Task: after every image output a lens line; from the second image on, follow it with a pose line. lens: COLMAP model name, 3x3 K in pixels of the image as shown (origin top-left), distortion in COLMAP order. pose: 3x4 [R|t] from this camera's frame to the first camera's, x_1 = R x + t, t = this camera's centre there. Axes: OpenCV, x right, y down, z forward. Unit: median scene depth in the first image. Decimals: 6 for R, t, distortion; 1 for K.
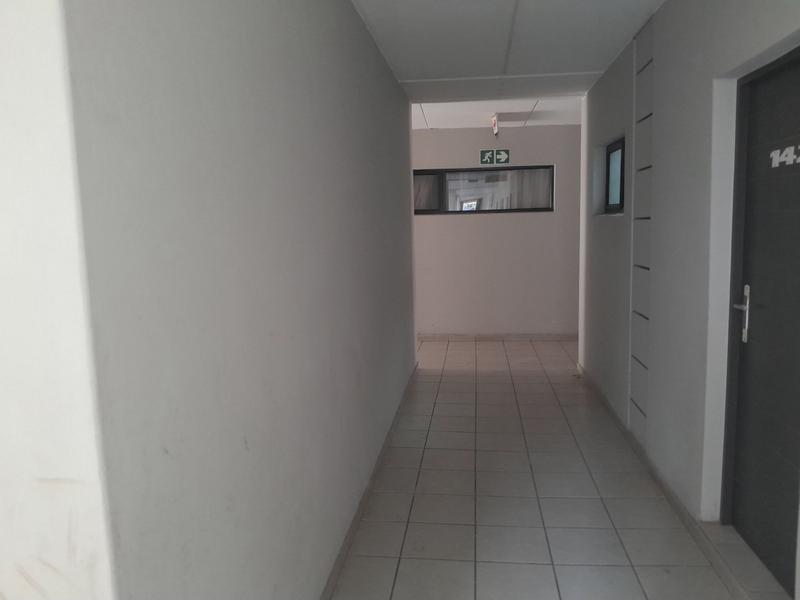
lens RADIAL K [[609.7, 0, 400.6], [0, 609.7, 295.5], [0, 0, 1]] dist [0.070060, -0.164438]
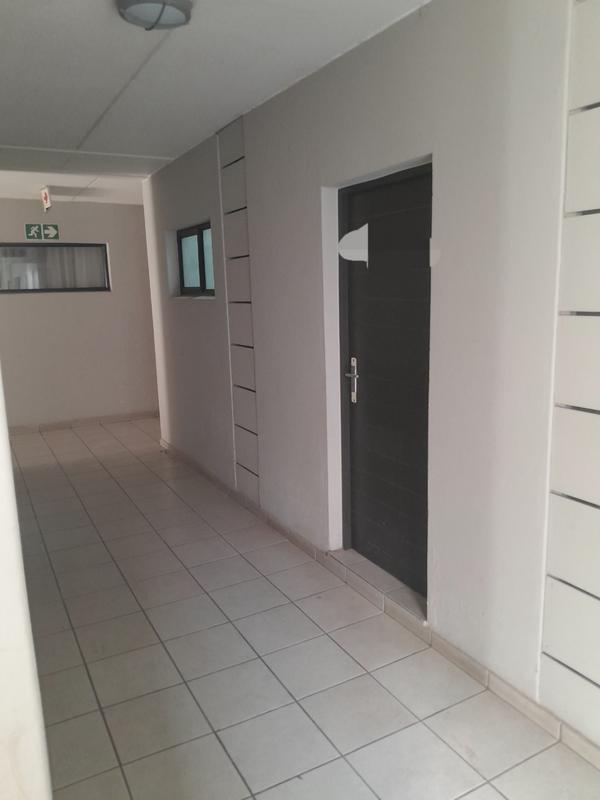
lens RADIAL K [[609.7, 0, 300.0], [0, 609.7, 400.0], [0, 0, 1]] dist [0.070060, -0.164438]
pose [[0.810209, -0.102556, 0.577100, -0.113069], [0.075431, 0.994630, 0.070856, -0.011985], [-0.581267, -0.013877, 0.813594, 0.017224]]
